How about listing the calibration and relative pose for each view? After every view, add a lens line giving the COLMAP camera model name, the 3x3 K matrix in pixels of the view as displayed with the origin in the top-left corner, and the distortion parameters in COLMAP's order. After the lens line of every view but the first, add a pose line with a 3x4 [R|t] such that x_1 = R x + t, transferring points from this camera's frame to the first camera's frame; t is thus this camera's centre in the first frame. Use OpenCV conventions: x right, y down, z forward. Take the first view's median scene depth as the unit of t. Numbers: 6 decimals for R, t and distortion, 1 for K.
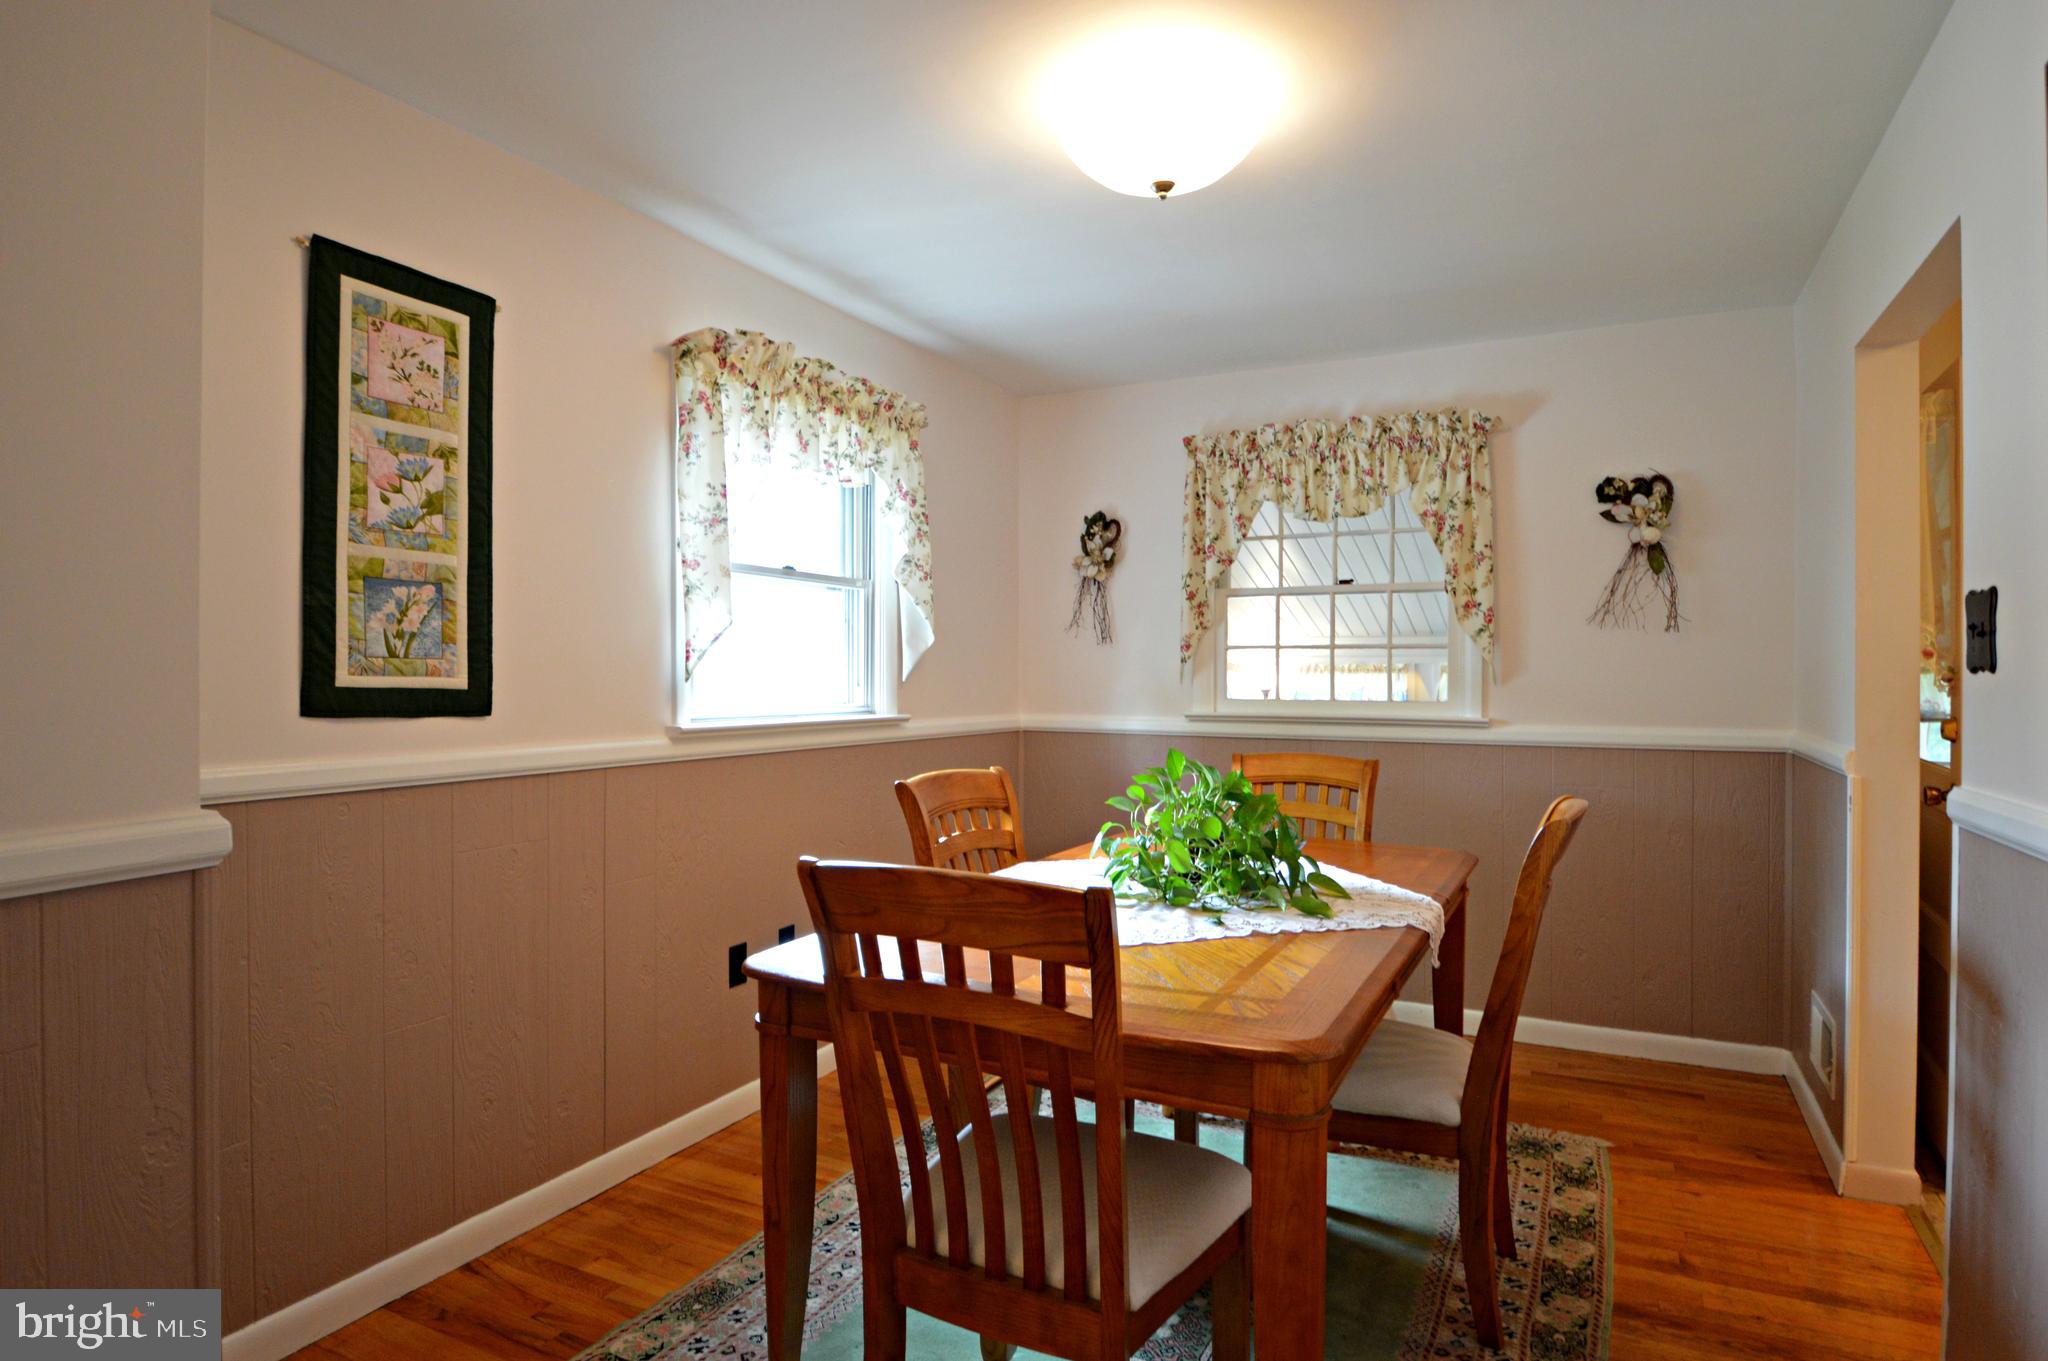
lens RADIAL K [[1165.8, 0, 1017.3], [0, 1165.8, 670.7], [0, 0, 1]] dist [-0.004610, -0.002950]
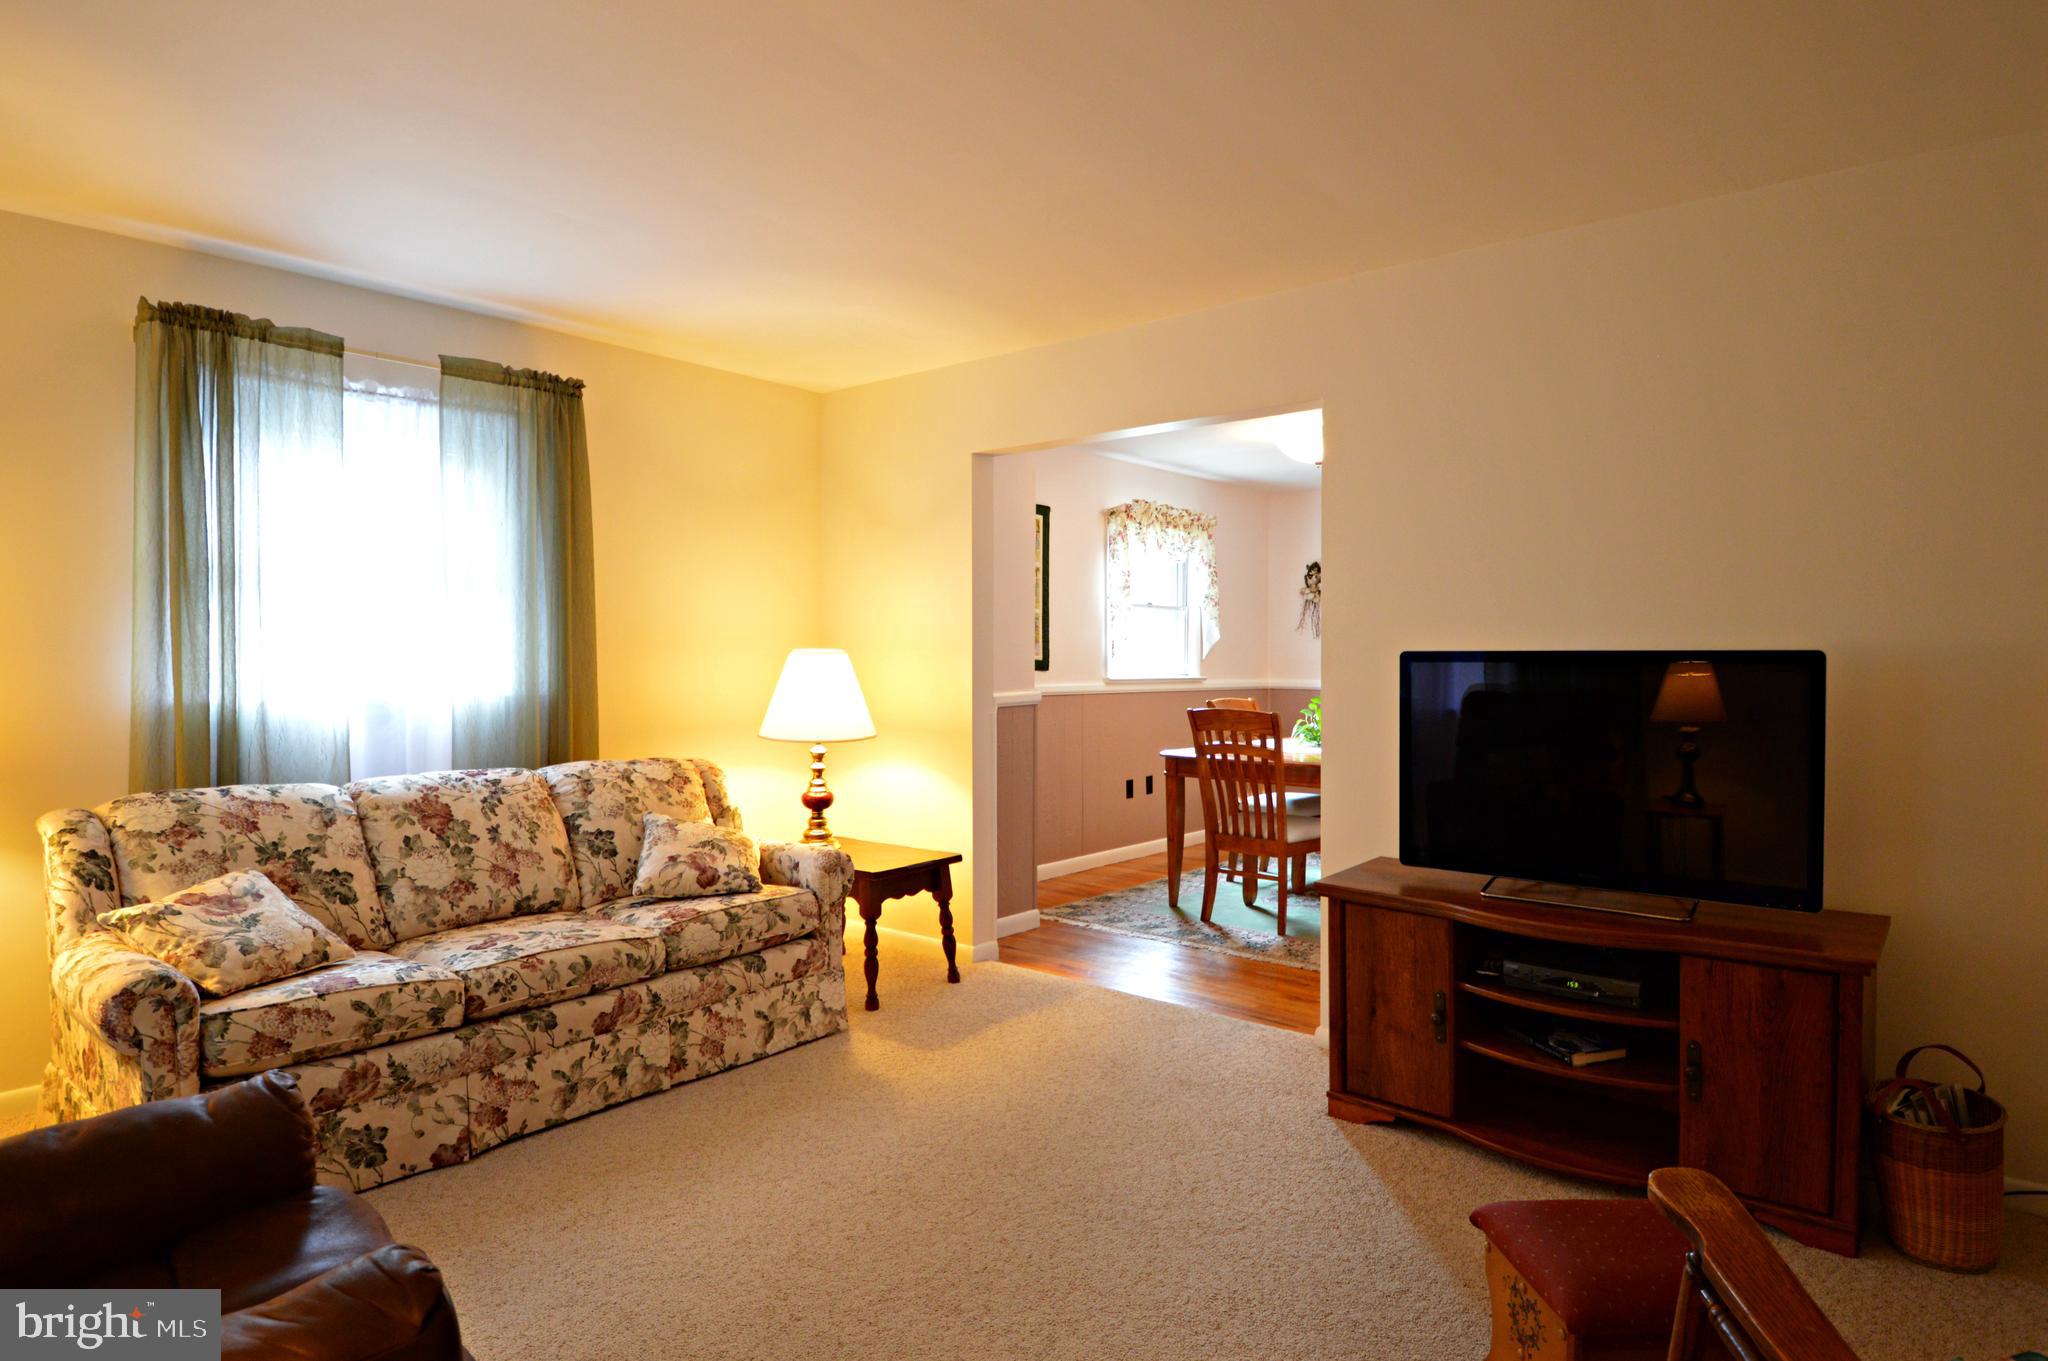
lens RADIAL K [[1165.8, 0, 1021.1], [0, 1165.8, 668.2], [0, 0, 1]] dist [-0.004610, -0.002950]
pose [[0.974828, 0.003831, -0.222927, 0.042060], [-0.001183, 0.999927, 0.012014, 0.001645], [0.222957, -0.011447, 0.974761, -1.073526]]
